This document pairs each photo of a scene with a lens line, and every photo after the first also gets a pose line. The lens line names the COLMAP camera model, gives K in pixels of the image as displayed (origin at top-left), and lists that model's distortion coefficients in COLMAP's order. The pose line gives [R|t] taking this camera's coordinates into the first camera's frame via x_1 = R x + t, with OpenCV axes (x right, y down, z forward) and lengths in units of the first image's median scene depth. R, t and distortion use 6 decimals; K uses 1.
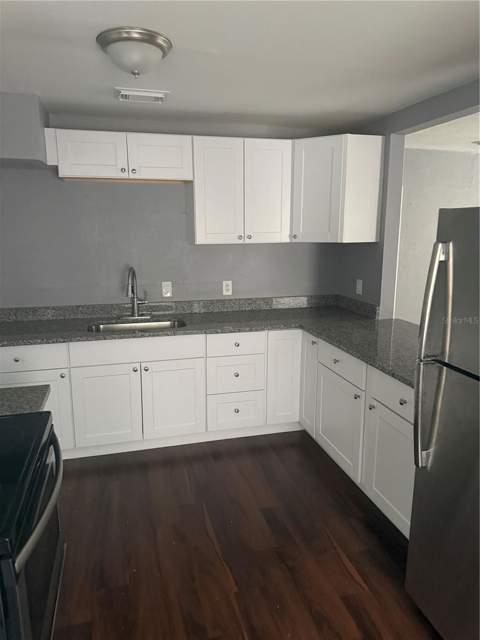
lens RADIAL K [[452.0, 0, 240.0], [0, 452.0, 320.0], [0, 0, 1]] dist [0.115766, -0.187944]
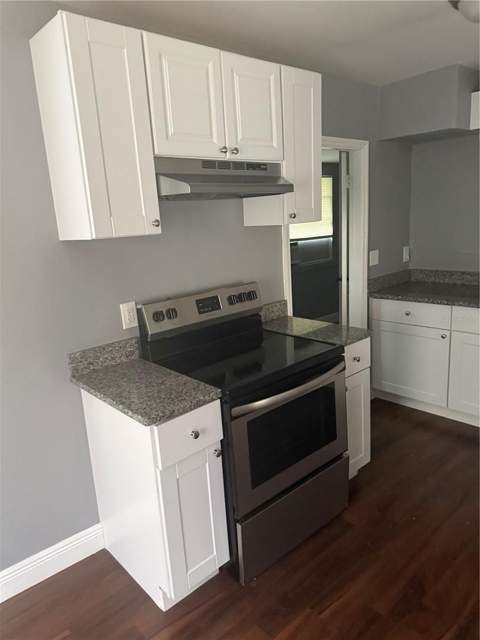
lens RADIAL K [[452.0, 0, 240.0], [0, 452.0, 320.0], [0, 0, 1]] dist [0.115766, -0.187944]
pose [[0.439677, 0.179198, -0.880098, 1.123859], [-0.114534, 0.983081, 0.142948, -0.046211], [0.890823, 0.037950, 0.452762, 0.324076]]
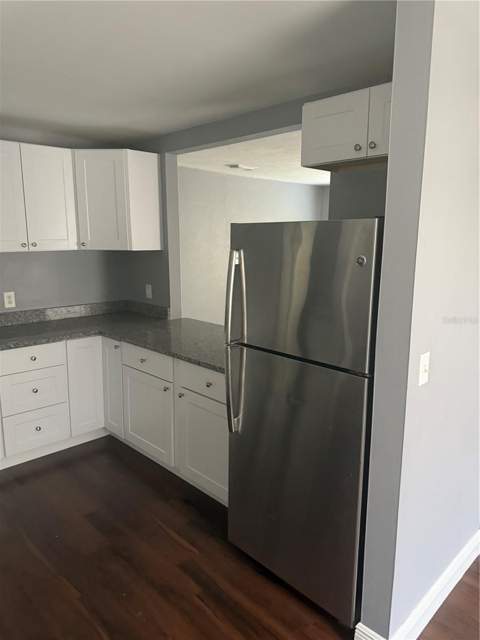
lens RADIAL K [[452.0, 0, 240.0], [0, 452.0, 320.0], [0, 0, 1]] dist [0.115766, -0.187944]
pose [[0.875034, -0.087051, 0.476169, -0.076049], [0.094403, 0.995498, 0.008512, 0.006831], [-0.474766, 0.037504, 0.879313, -0.047705]]
